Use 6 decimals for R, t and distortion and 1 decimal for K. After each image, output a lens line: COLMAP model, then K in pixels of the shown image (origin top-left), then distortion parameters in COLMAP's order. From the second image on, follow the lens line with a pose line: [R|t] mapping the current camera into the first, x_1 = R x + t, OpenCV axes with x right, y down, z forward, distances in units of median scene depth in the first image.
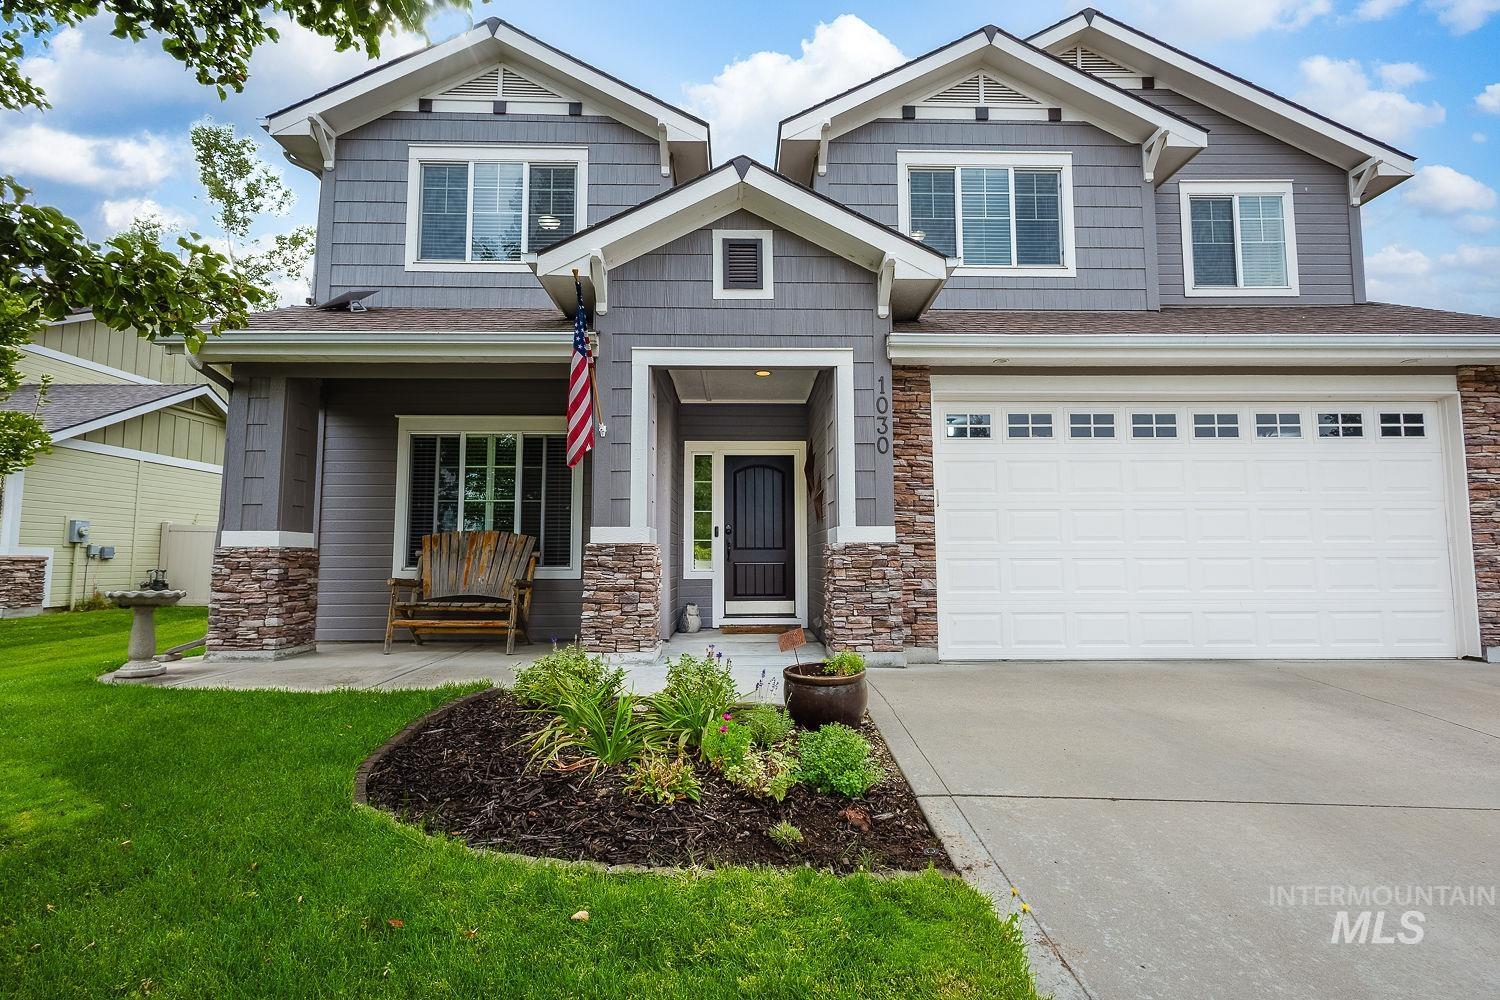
lens RADIAL K [[689.9, 0, 750.0], [0, 689.9, 500.0], [0, 0, 1]] dist [0.002814, 0.000012]
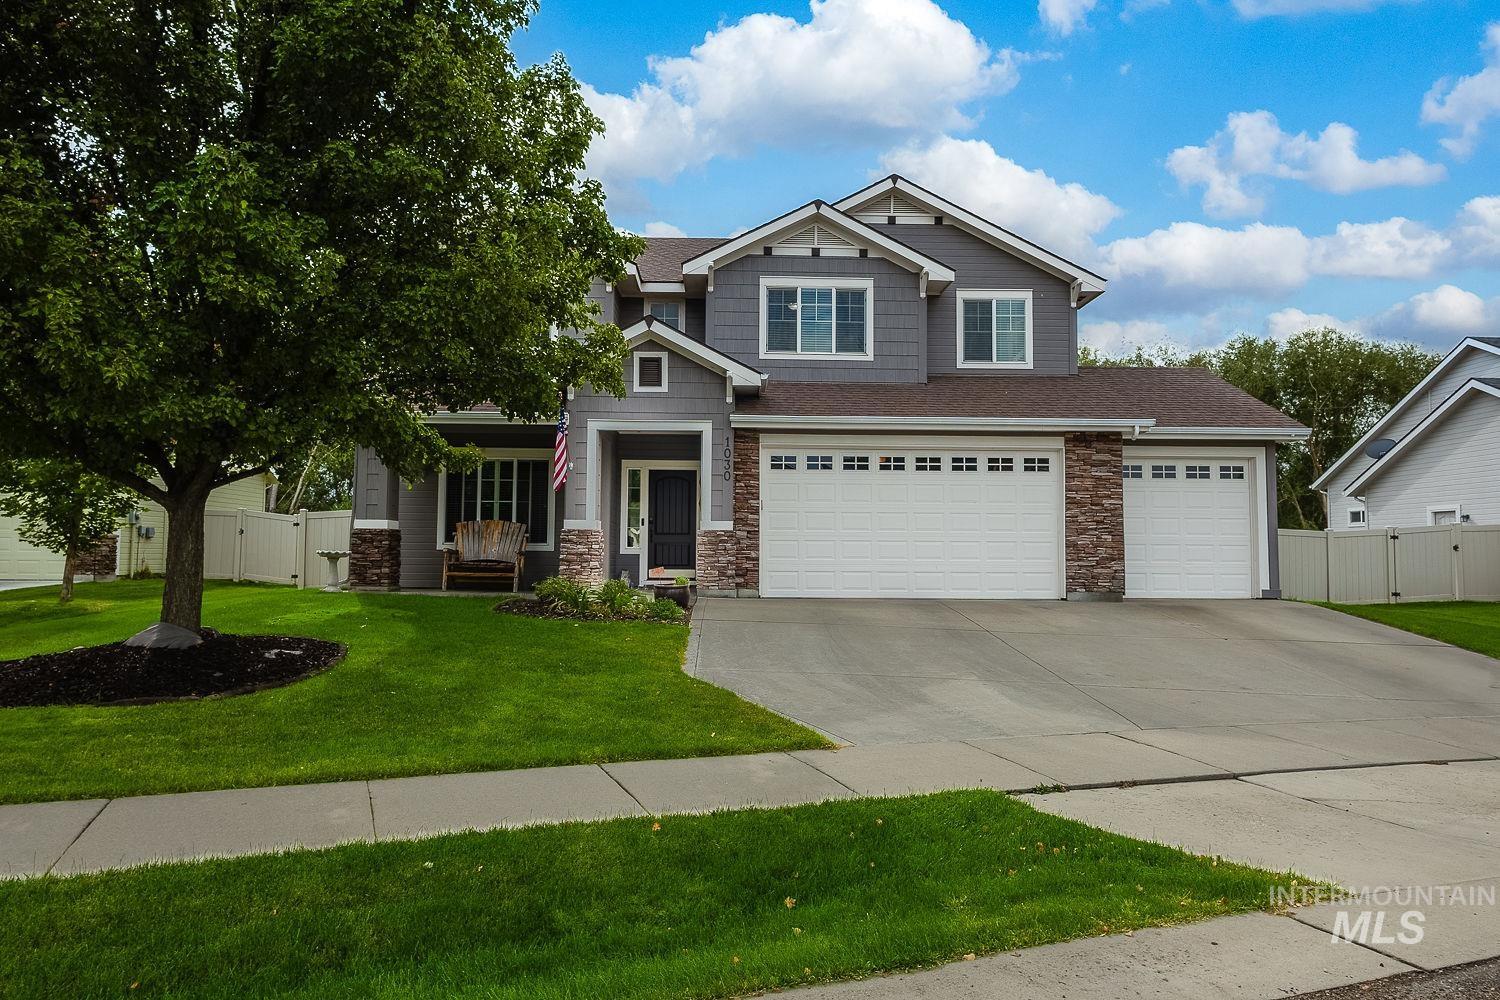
lens RADIAL K [[790.8, 0, 709.0], [0, 790.8, 497.4], [0, 0, 1]] dist [0.000130, -0.000046]
pose [[0.999897, 0.010707, -0.009532, 0.129458], [-0.010519, 0.999754, 0.019528, -0.049165], [0.009739, -0.019426, 0.999764, -0.824170]]
